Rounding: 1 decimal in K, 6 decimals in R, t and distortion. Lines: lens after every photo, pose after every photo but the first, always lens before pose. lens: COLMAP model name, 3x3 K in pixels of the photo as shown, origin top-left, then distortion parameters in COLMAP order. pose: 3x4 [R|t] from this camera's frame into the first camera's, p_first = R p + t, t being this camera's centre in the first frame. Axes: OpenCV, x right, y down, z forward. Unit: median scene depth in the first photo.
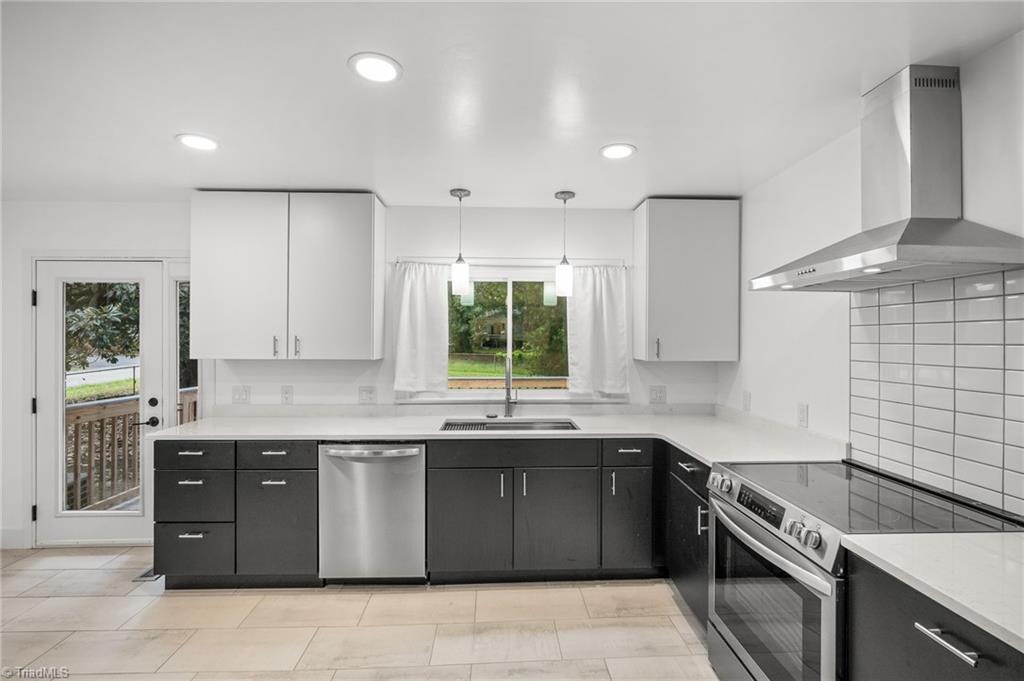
lens RADIAL K [[453.3, 0, 514.6], [0, 453.3, 342.8], [0, 0, 1]] dist [-0.006106, 0.000485]
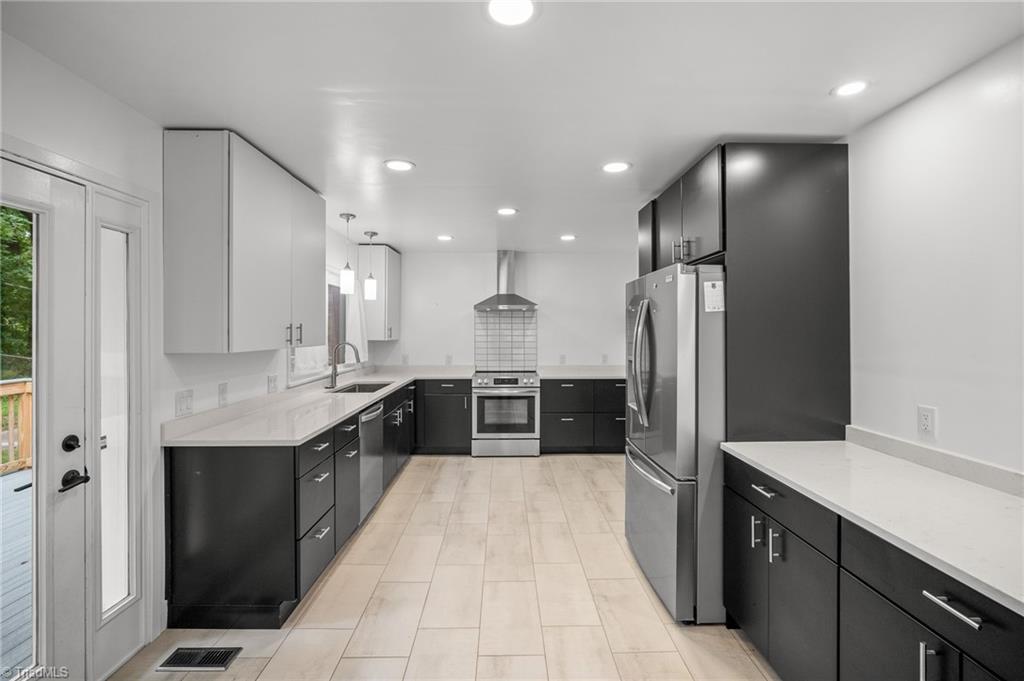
lens RADIAL K [[450.9, 0, 512.9], [0, 450.9, 331.8], [0, 0, 1]] dist [-0.007989, 0.000494]
pose [[0.020990, -0.009932, 0.999730, -1.461473], [-0.001062, 0.999950, 0.009956, -0.008170], [-0.999779, -0.001271, 0.020978, 0.510658]]
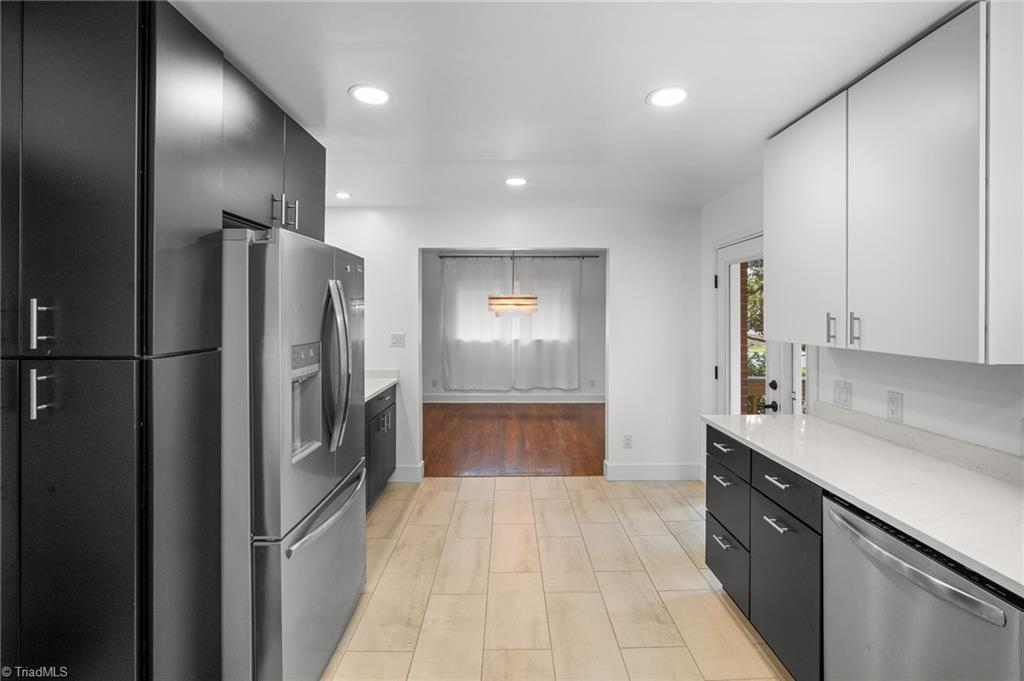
lens RADIAL K [[457.8, 0, 511.4], [0, 457.8, 314.6], [0, 0, 1]] dist [-0.002210, 0.000133]
pose [[-0.038621, -0.001658, -0.999253, 0.167794], [-0.002141, 0.999996, -0.001577, -0.010705], [0.999252, 0.002079, -0.038625, 0.553667]]
